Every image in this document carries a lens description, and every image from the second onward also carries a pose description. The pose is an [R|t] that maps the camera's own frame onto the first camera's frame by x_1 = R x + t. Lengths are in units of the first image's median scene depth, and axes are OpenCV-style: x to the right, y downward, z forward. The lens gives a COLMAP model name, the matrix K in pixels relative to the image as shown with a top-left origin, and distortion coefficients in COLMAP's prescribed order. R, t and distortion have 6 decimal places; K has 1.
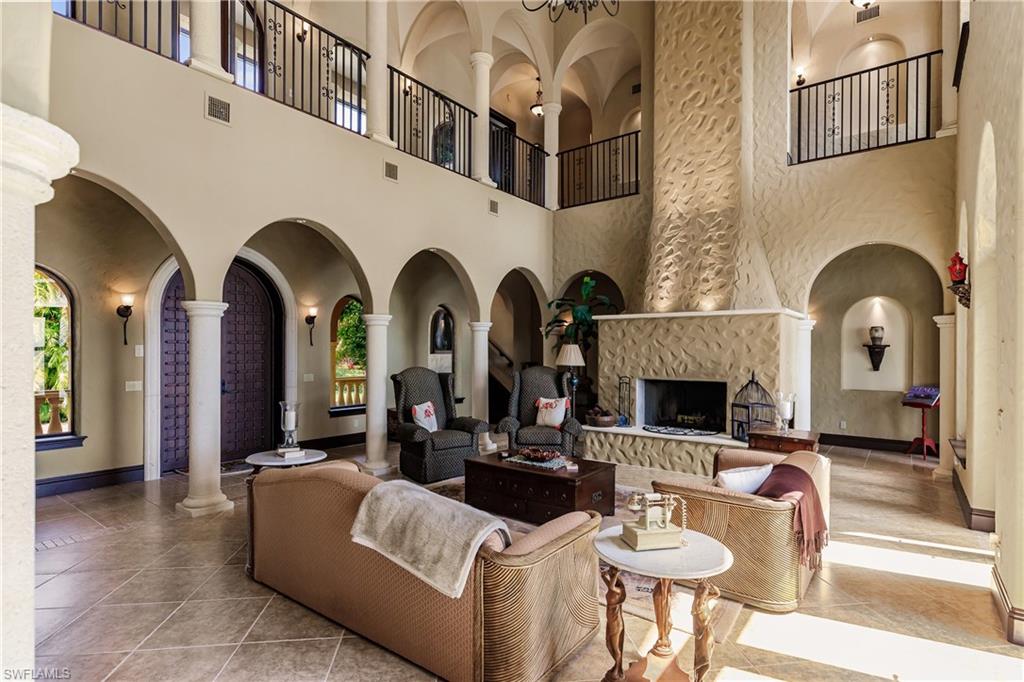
lens RADIAL K [[513.0, 0, 511.9], [0, 513.0, 349.2], [0, 0, 1]] dist [-0.001207, -0.000426]
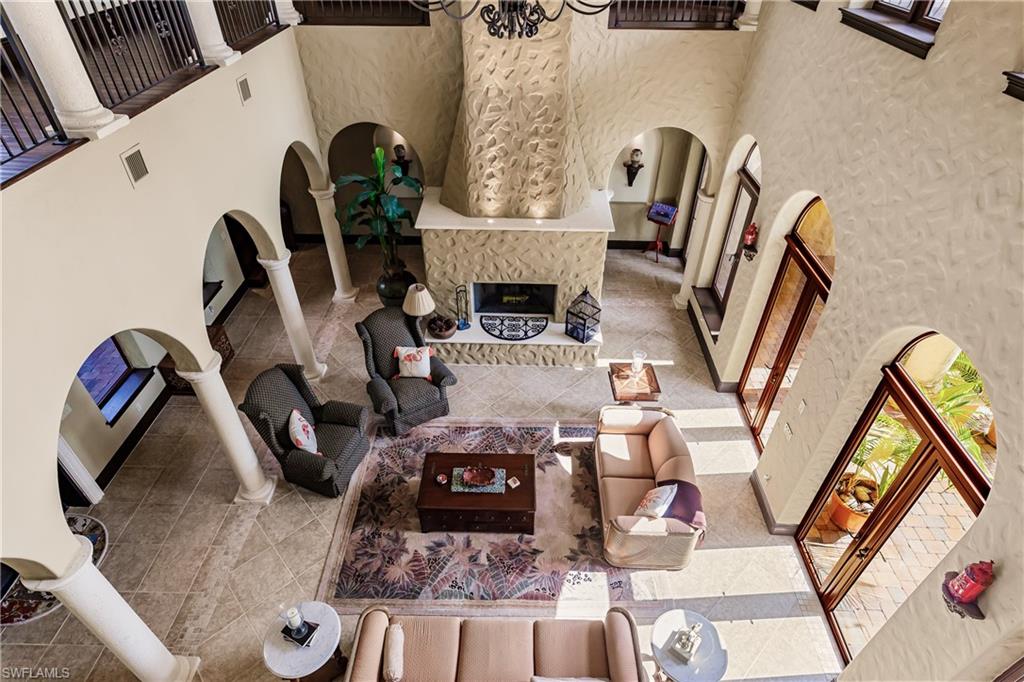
lens RADIAL K [[564.8, 0, 512.0], [0, 564.8, 341.0], [0, 0, 1]] dist [0.000699, 0.000079]
pose [[0.809295, -0.368548, 0.457400, -0.238718], [-0.002706, 0.776334, 0.630316, -0.557845], [-0.587397, -0.511349, 0.627286, 0.216688]]
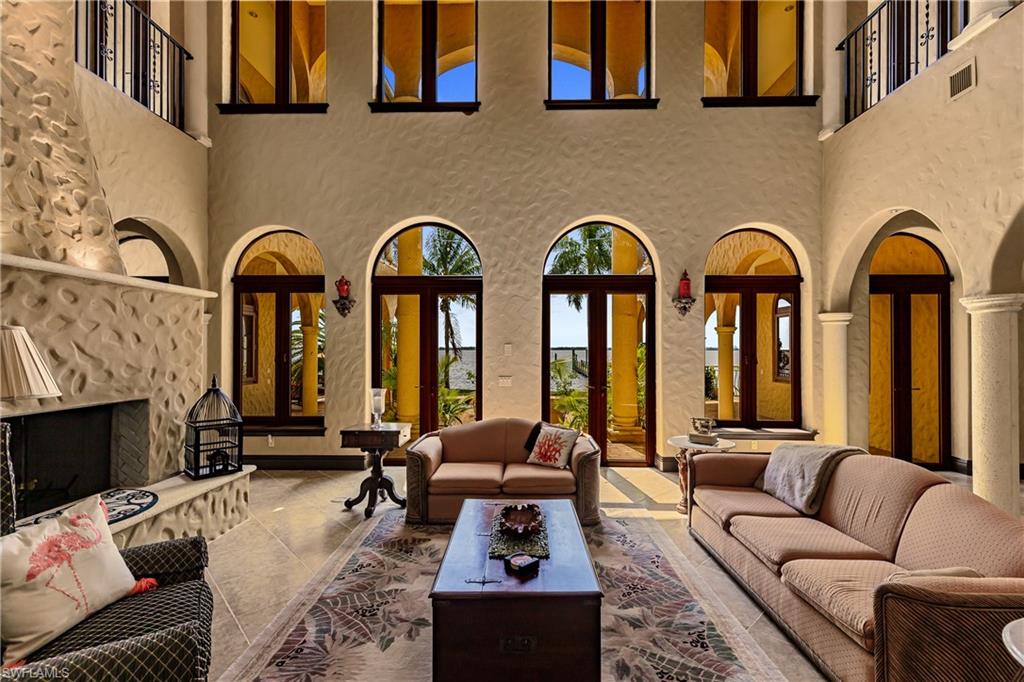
lens RADIAL K [[455.2, 0, 516.4], [0, 455.2, 344.8], [0, 0, 1]] dist [-0.000616, 0.000610]
pose [[-0.595723, 0.001895, 0.803188, -0.252512], [-0.008631, 0.999924, -0.008761, 0.000924], [-0.803144, -0.012152, -0.595662, 0.894217]]
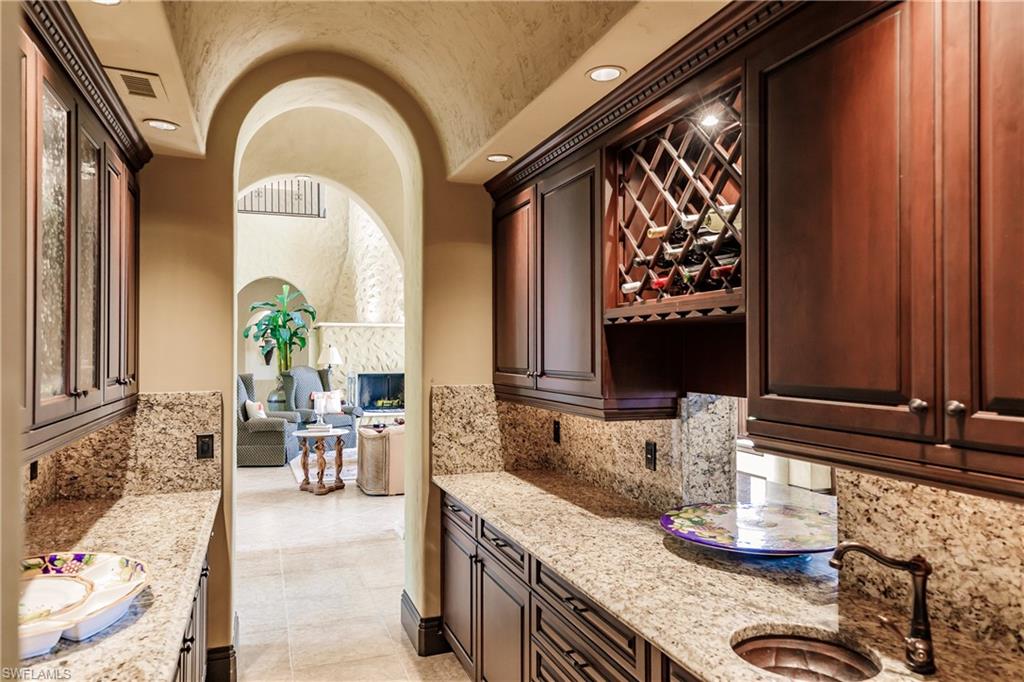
lens RADIAL K [[685.3, 0, 512.0], [0, 685.3, 341.0], [0, 0, 1]] dist [0.001567, 0.000154]
pose [[0.535698, 0.007493, 0.844376, -1.012160], [-0.000339, 0.999962, -0.008658, -0.009351], [-0.844410, 0.004352, 0.535680, -0.238485]]
